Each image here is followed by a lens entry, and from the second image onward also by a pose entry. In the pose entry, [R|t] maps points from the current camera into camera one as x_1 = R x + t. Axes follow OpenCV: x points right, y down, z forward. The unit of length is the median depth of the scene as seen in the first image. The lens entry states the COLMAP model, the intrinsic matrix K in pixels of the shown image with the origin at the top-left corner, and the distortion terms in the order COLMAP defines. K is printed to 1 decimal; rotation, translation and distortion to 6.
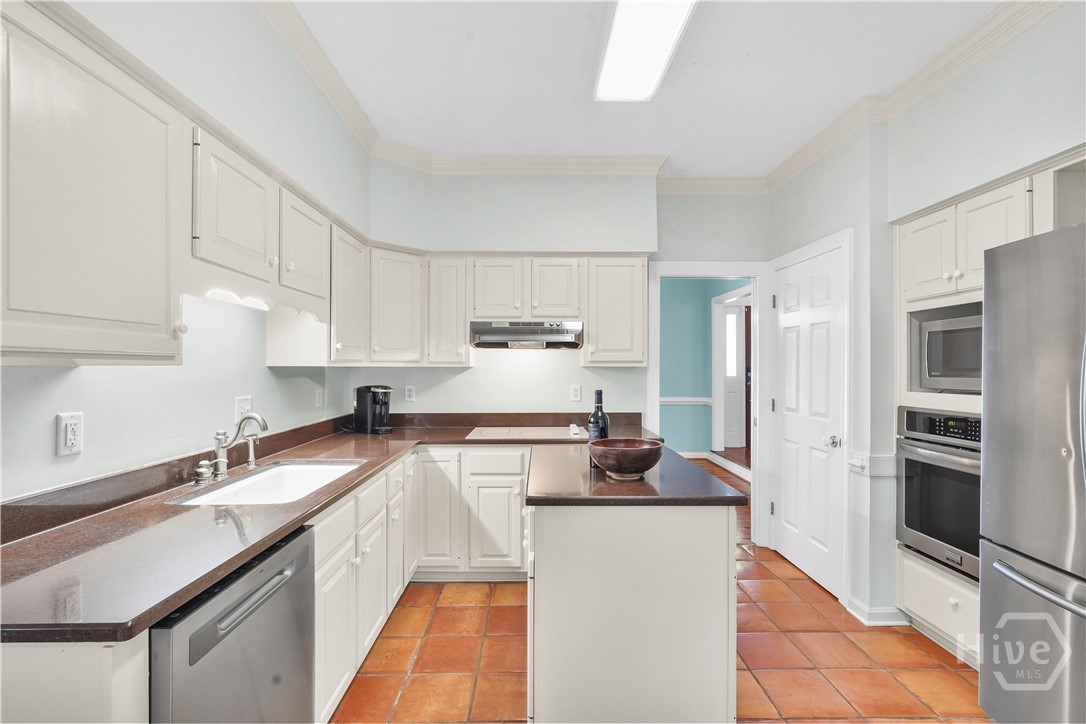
lens RADIAL K [[486.3, 0, 543.0], [0, 486.3, 362.0], [0, 0, 1]] dist [-0.002702, -0.000070]
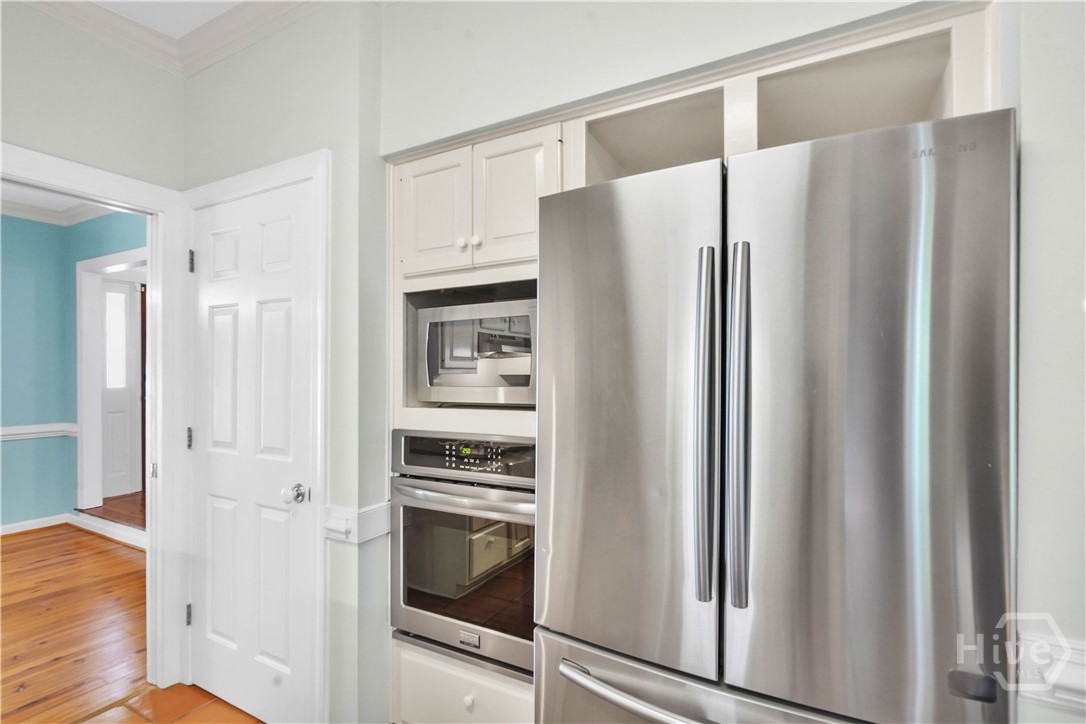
lens RADIAL K [[521.3, 0, 532.7], [0, 521.3, 369.9], [0, 0, 1]] dist [-0.003844, 0.000041]
pose [[0.508990, -0.002193, 0.860770, 0.184679], [-0.002865, 0.999987, 0.004241, 0.002960], [-0.860768, -0.004625, 0.508977, 0.417477]]
